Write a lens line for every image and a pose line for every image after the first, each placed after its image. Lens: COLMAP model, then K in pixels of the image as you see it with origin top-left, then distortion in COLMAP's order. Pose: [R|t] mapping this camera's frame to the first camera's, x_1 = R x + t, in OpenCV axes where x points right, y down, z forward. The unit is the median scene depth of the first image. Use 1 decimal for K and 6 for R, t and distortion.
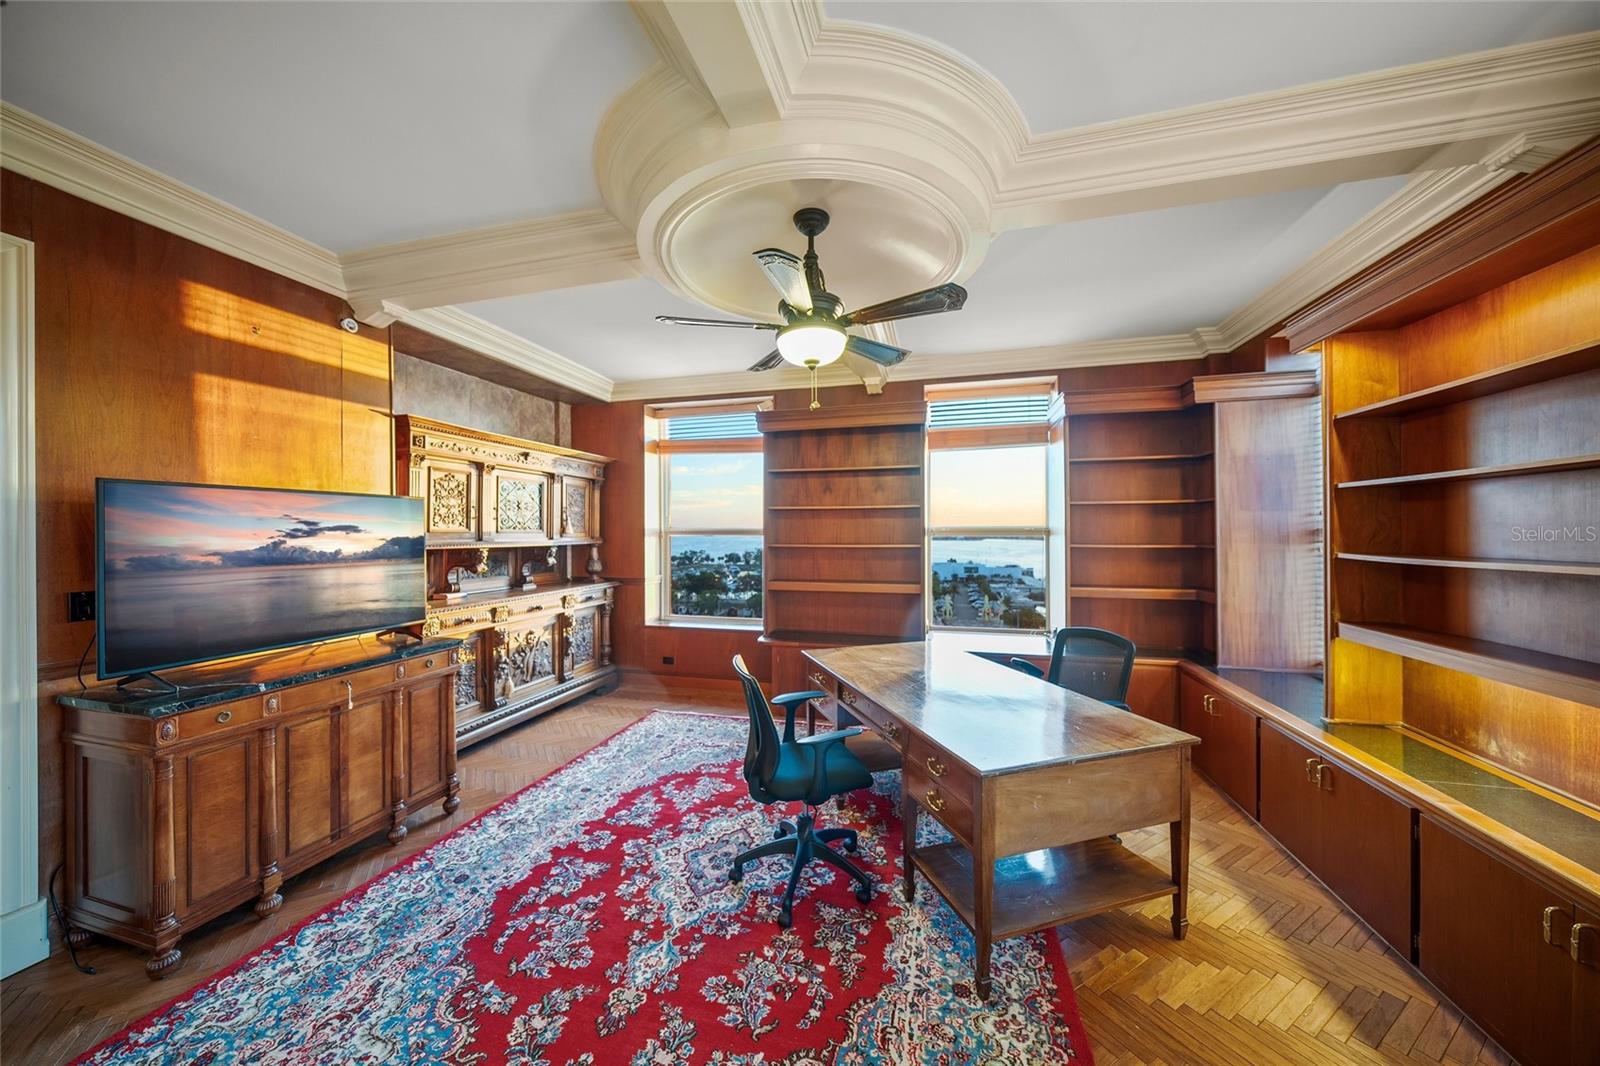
lens RADIAL K [[555.9, 0, 797.4], [0, 555.9, 528.9], [0, 0, 1]] dist [-0.001459, 0.000107]
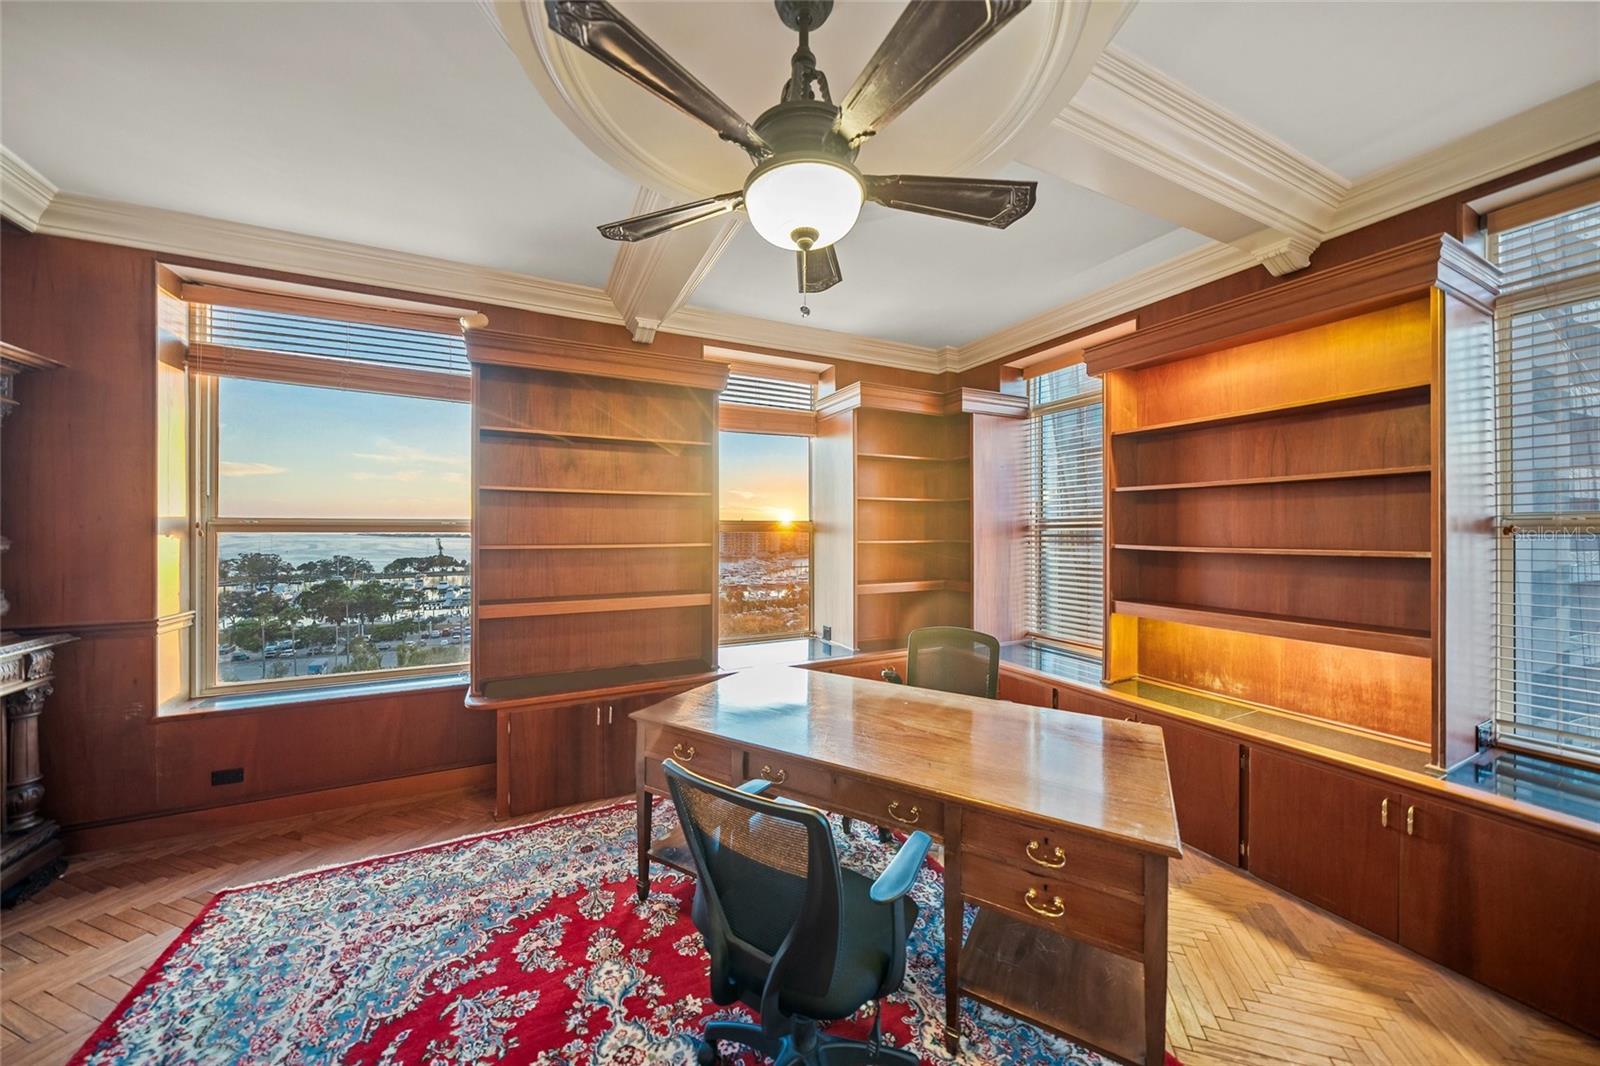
lens RADIAL K [[555.9, 0, 797.4], [0, 555.9, 528.9], [0, 0, 1]] dist [-0.001459, 0.000107]
pose [[0.747558, 0.003712, 0.664186, -0.231034], [-0.004666, 0.999989, -0.000338, 0.008352], [-0.664180, -0.002847, 0.747567, 0.345810]]
